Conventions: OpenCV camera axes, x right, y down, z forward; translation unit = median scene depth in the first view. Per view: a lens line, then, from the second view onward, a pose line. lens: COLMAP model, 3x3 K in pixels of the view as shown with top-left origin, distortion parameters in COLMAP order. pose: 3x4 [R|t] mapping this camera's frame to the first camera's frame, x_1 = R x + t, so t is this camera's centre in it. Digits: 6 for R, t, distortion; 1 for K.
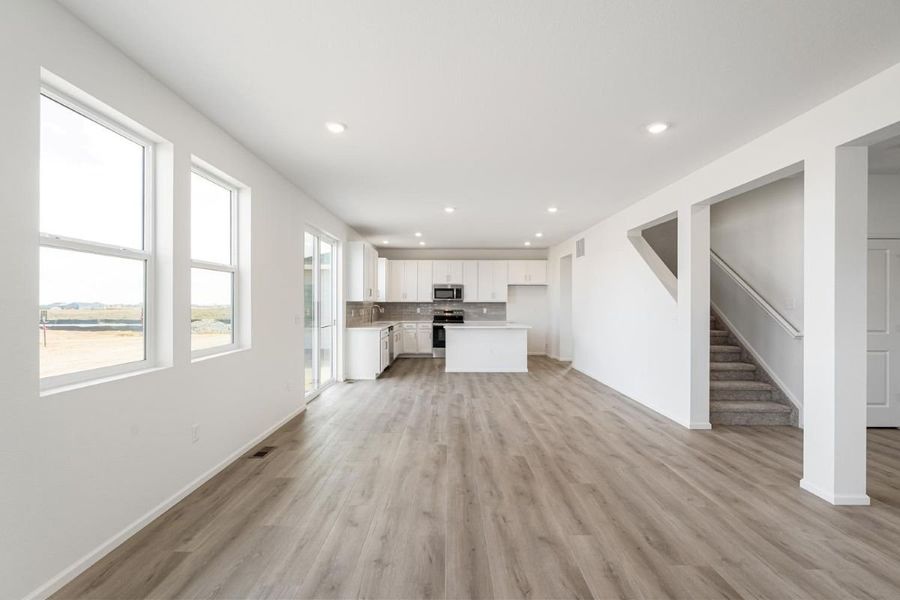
lens RADIAL K [[405.2, 0, 448.4], [0, 405.2, 302.4], [0, 0, 1]] dist [-0.002768, -0.000672]
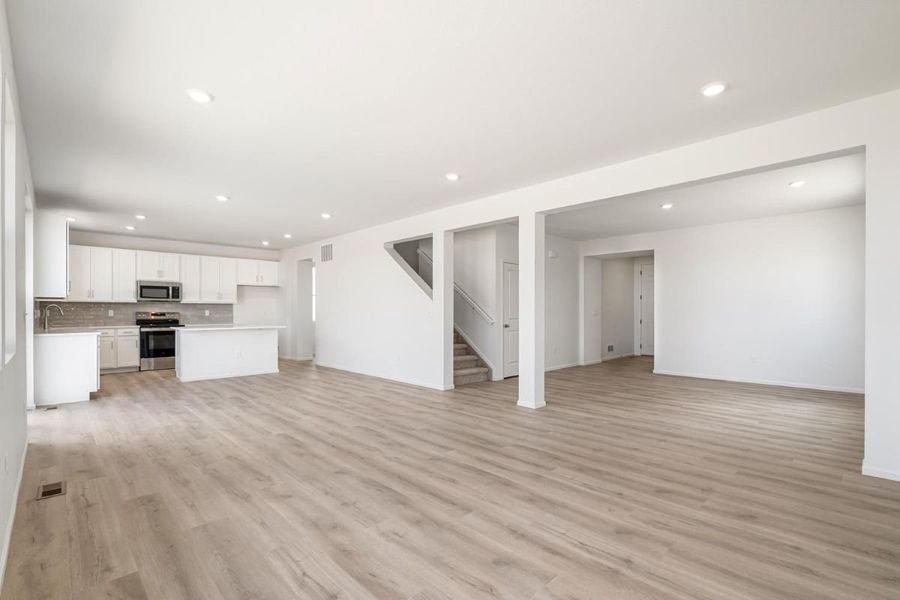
lens RADIAL K [[413.7, 0, 449.2], [0, 413.7, 311.6], [0, 0, 1]] dist [-0.002825, -0.000250]
pose [[0.715435, -0.002965, 0.698673, -0.375194], [0.000937, 0.999994, 0.003285, 0.034058], [-0.698679, -0.001696, 0.715433, -0.036711]]
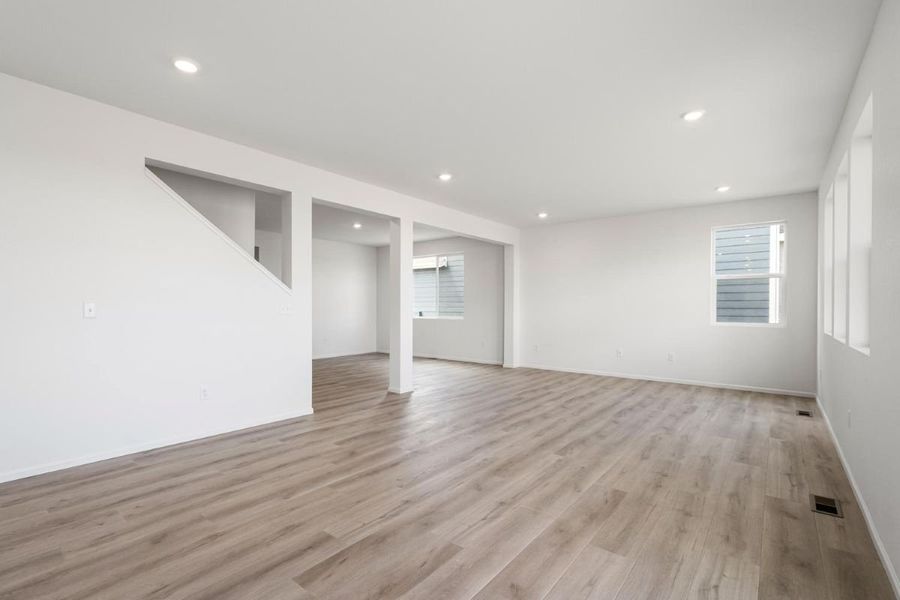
lens RADIAL K [[413.7, 0, 449.2], [0, 413.7, 311.6], [0, 0, 1]] dist [-0.002825, -0.000250]
pose [[-0.785966, -0.010870, 0.618174, -0.312857], [-0.006108, 0.999933, 0.009816, 0.039656], [-0.618240, 0.003939, -0.785980, 1.555548]]
